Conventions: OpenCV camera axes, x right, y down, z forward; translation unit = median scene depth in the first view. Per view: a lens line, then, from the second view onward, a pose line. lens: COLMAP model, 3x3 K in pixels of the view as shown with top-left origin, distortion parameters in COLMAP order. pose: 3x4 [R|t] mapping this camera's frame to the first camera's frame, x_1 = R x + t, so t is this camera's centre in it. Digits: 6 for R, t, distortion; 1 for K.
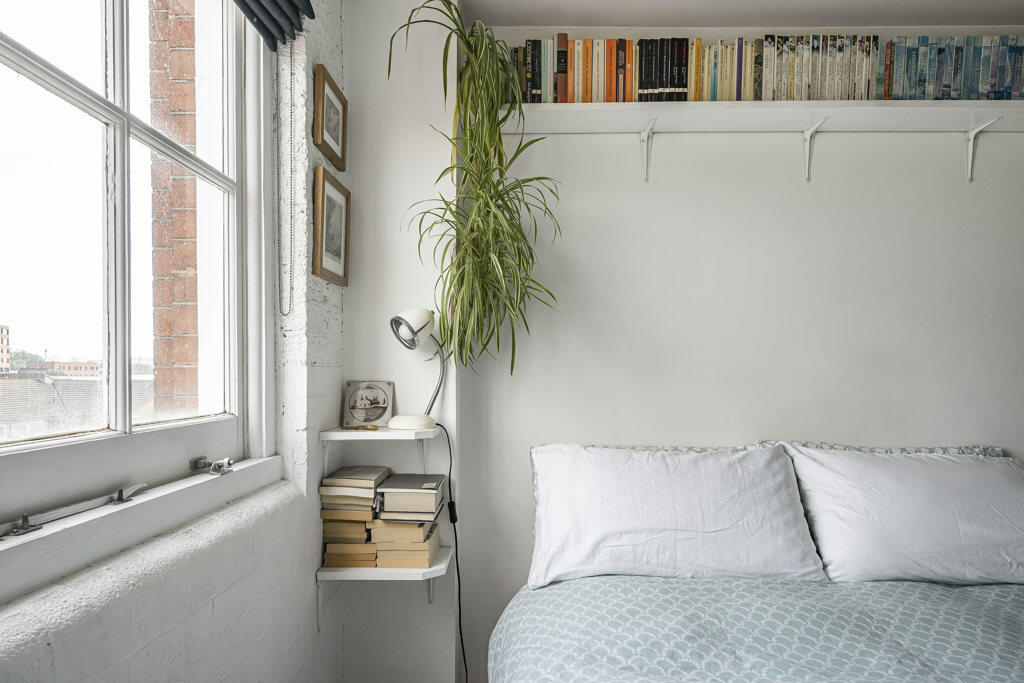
lens RADIAL K [[635.4, 0, 507.0], [0, 635.4, 397.8], [0, 0, 1]] dist [0.017973, -0.005793]
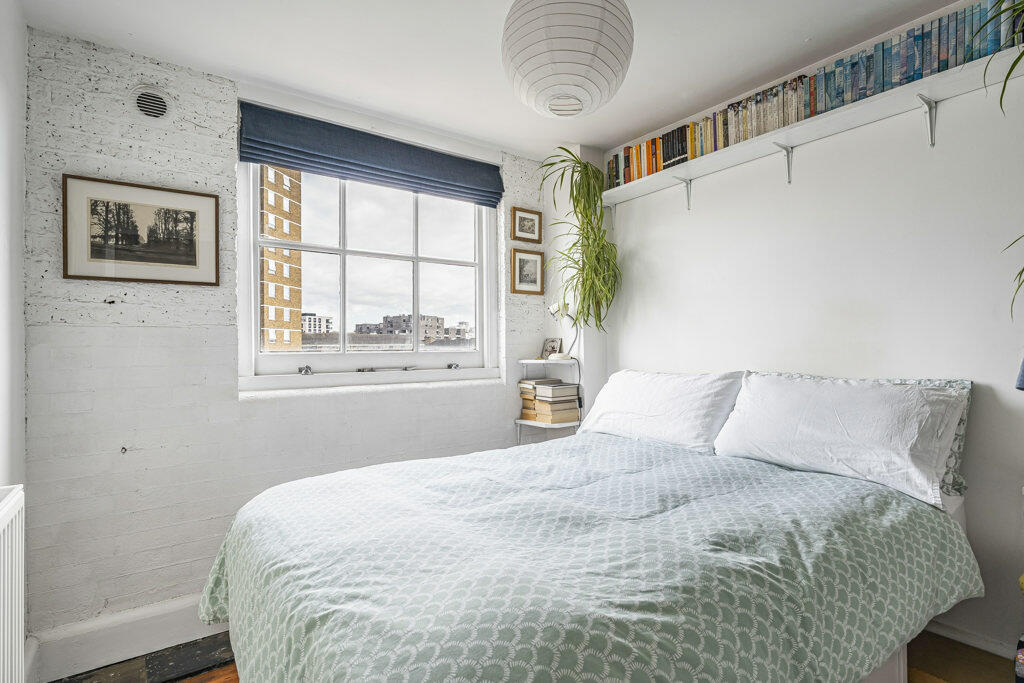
lens RADIAL K [[516.5, 0, 512.0], [0, 516.5, 344.3], [0, 0, 1]] dist [0.002634, 0.001132]
pose [[0.601757, -0.024745, -0.798296, 1.070203], [-0.015712, 0.998960, -0.042809, 0.069846], [0.798525, 0.038303, 0.600742, -0.140884]]
